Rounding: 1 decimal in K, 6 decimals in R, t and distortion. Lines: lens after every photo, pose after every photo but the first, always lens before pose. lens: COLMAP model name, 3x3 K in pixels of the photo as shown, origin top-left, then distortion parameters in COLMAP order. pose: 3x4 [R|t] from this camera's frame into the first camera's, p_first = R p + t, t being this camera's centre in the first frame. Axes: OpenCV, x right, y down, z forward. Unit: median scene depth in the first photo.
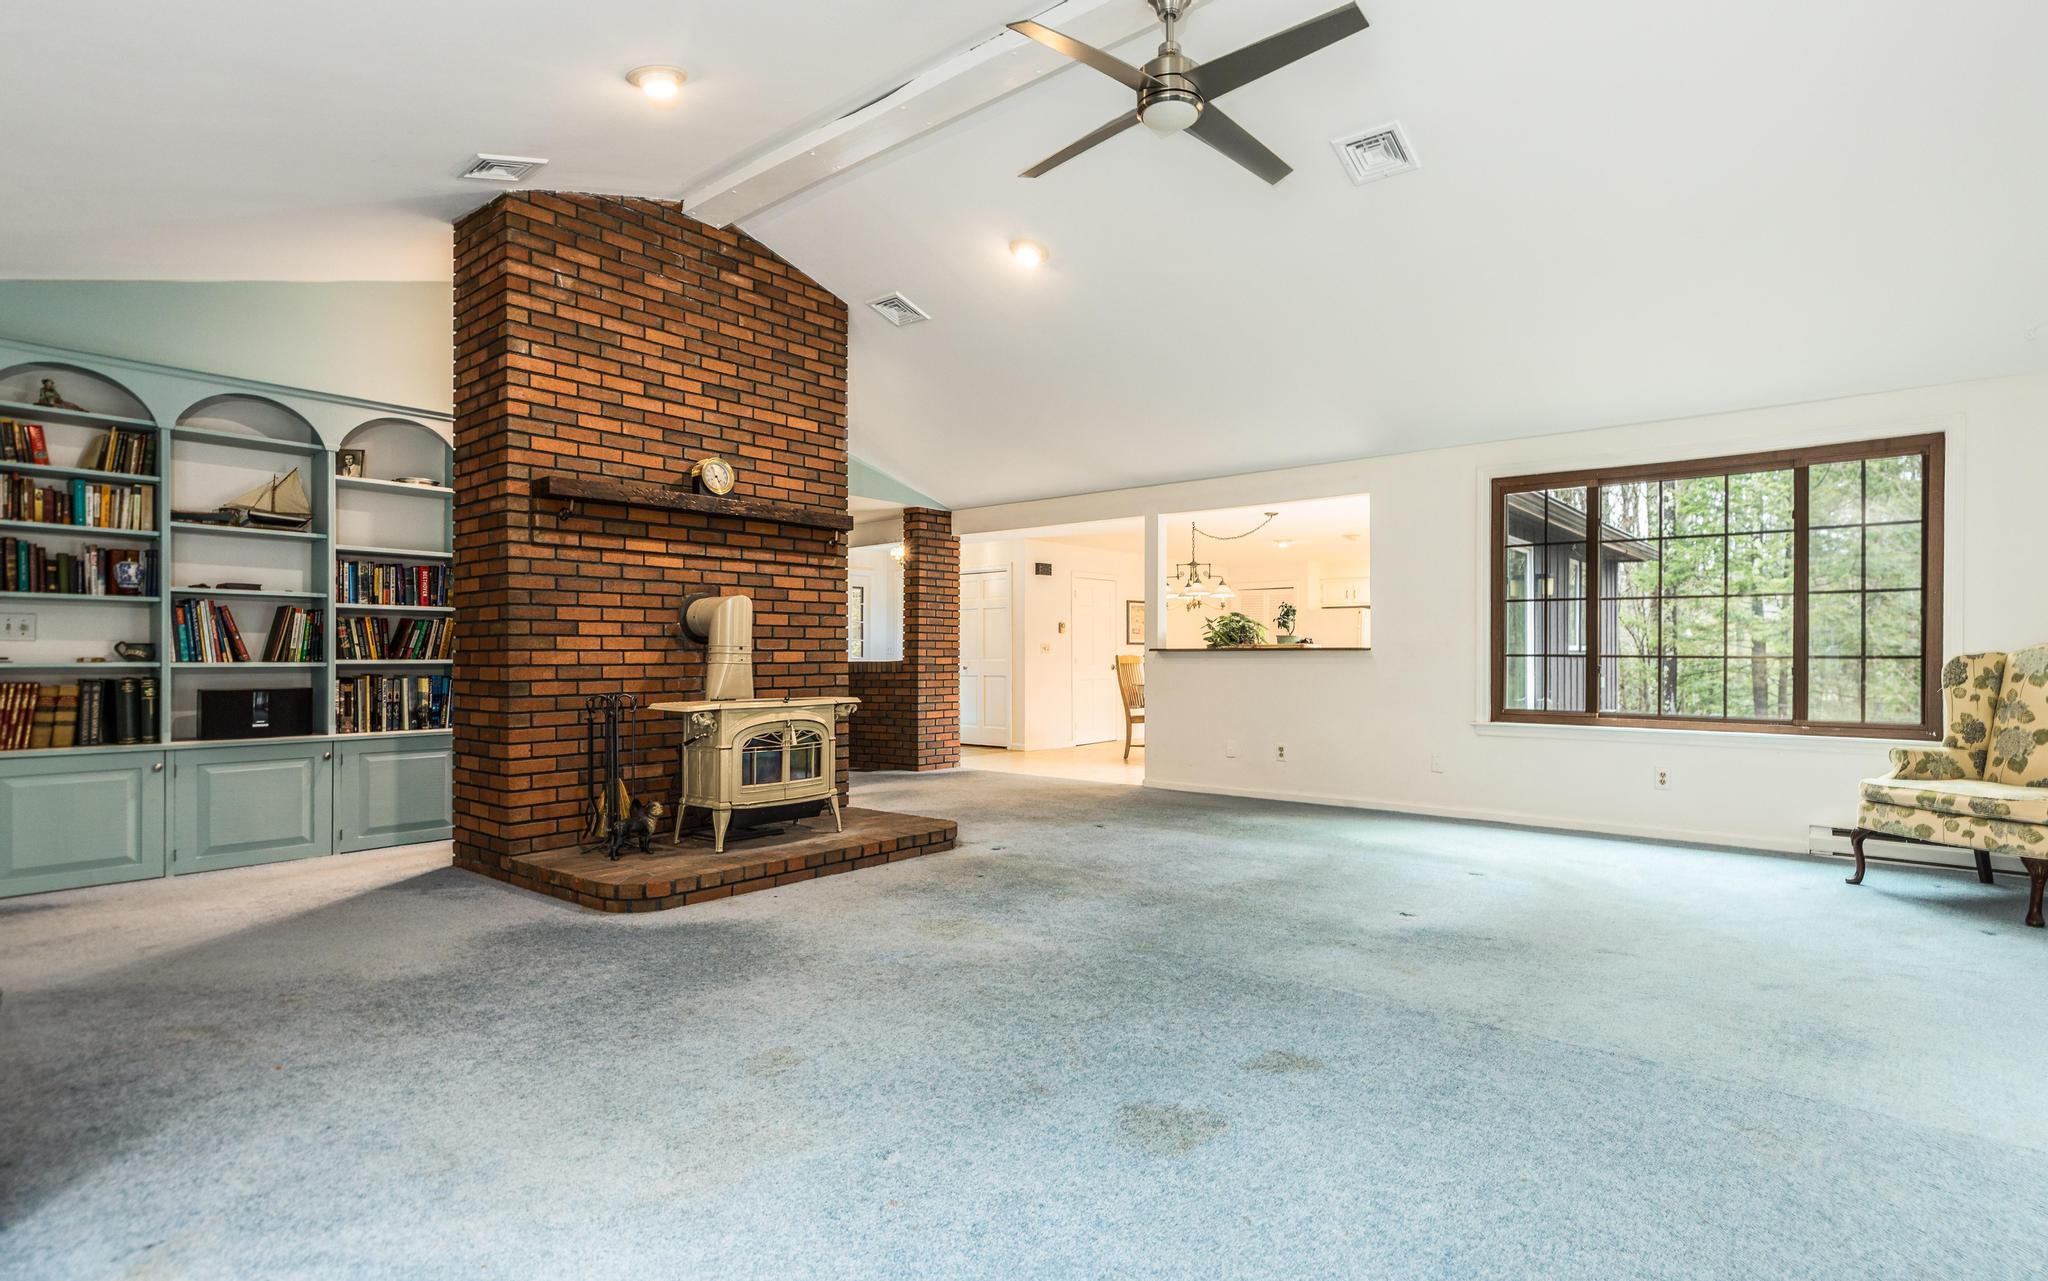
lens RADIAL K [[1016.9, 0, 1054.5], [0, 1016.9, 649.3], [0, 0, 1]] dist [0.009893, -0.000248]
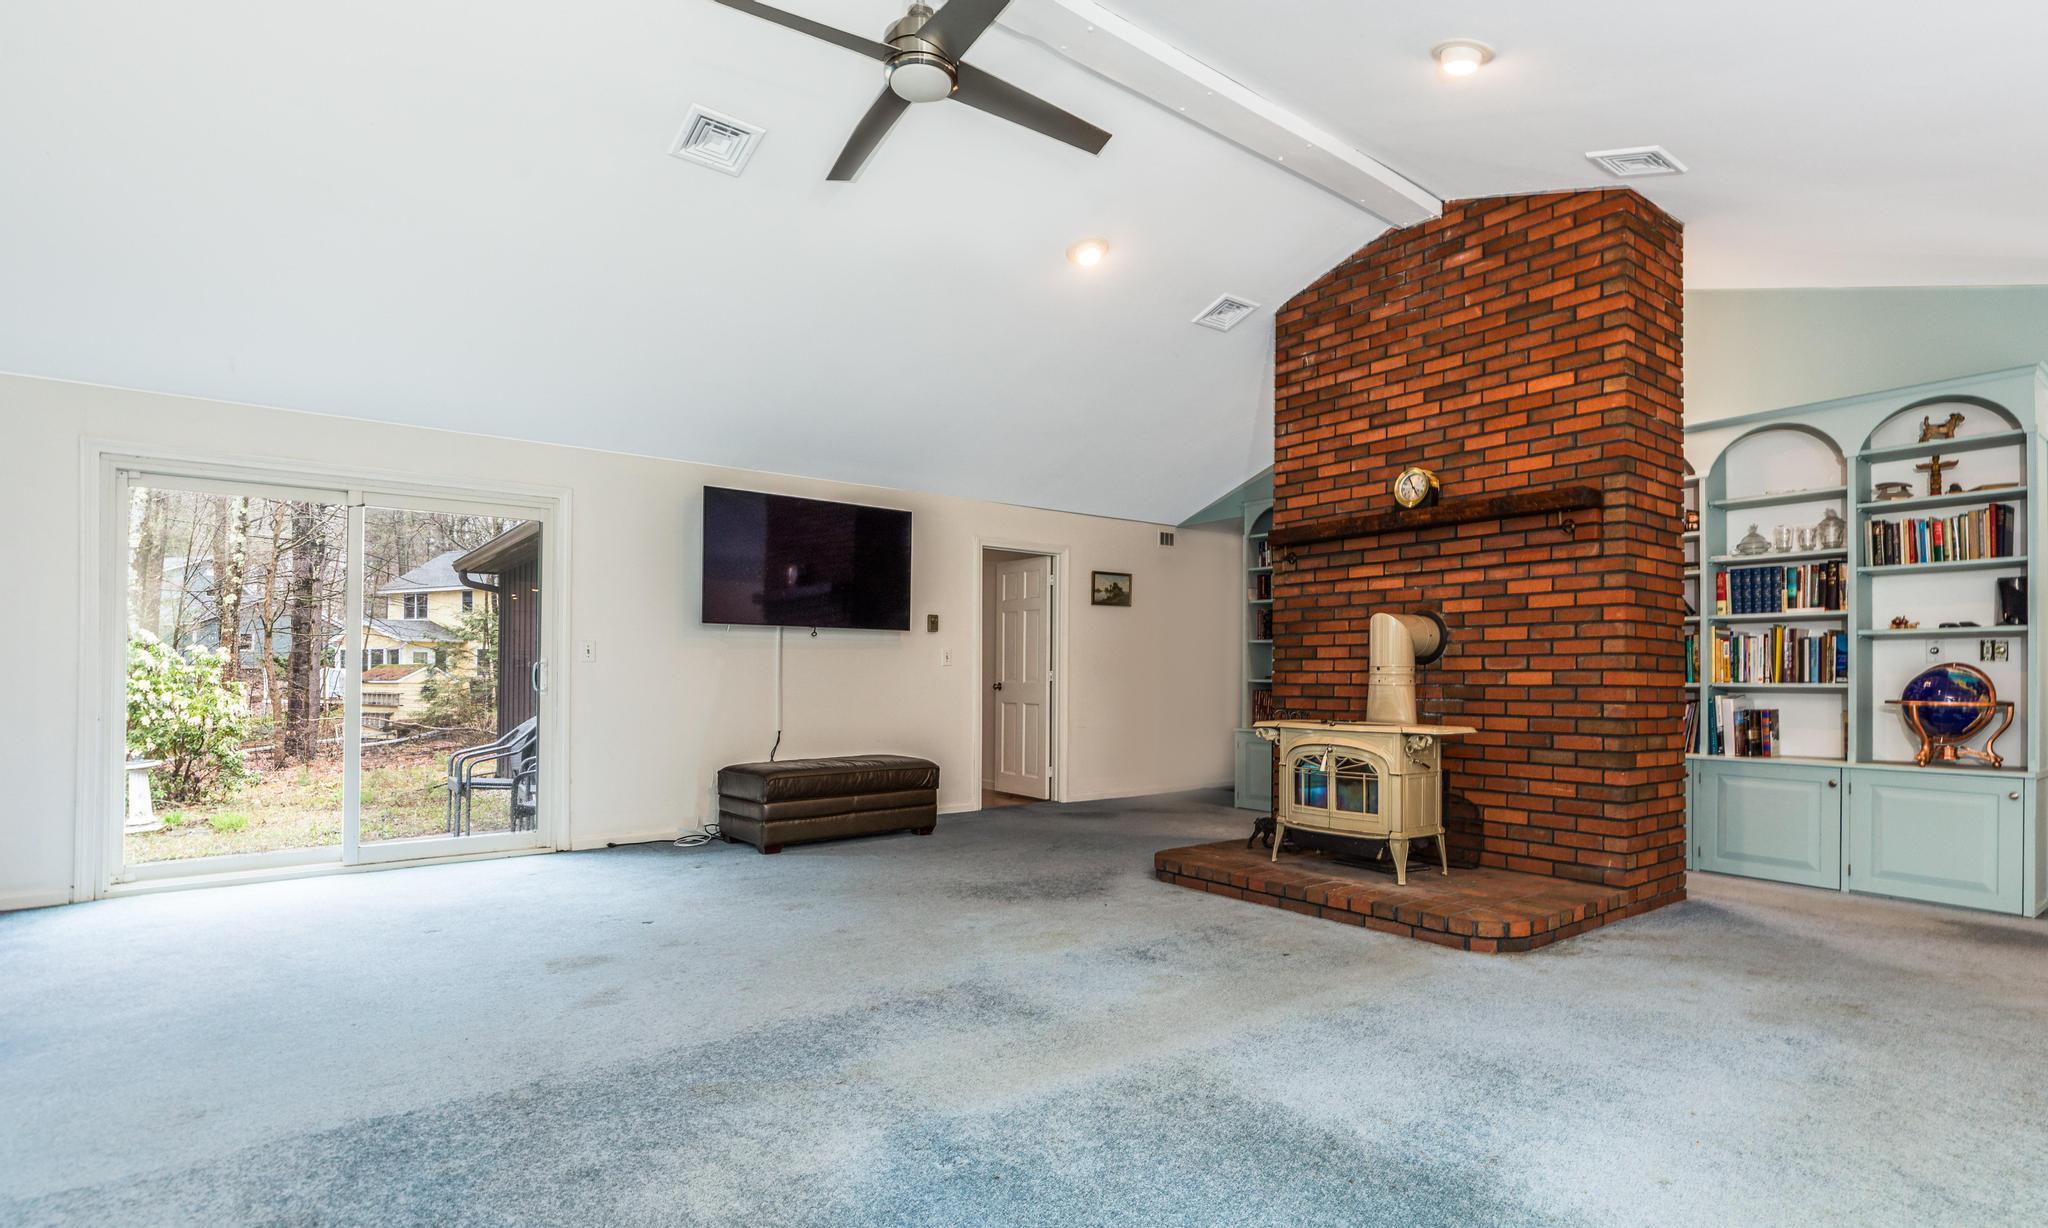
lens RADIAL K [[978.4, 0, 1067.2], [0, 978.4, 659.4], [0, 0, 1]] dist [0.001278, -0.000005]
pose [[-0.195089, -0.016160, -0.980652, 0.633313], [0.003211, 0.999848, -0.017115, 0.004942], [0.980780, -0.006487, -0.195008, 0.876164]]
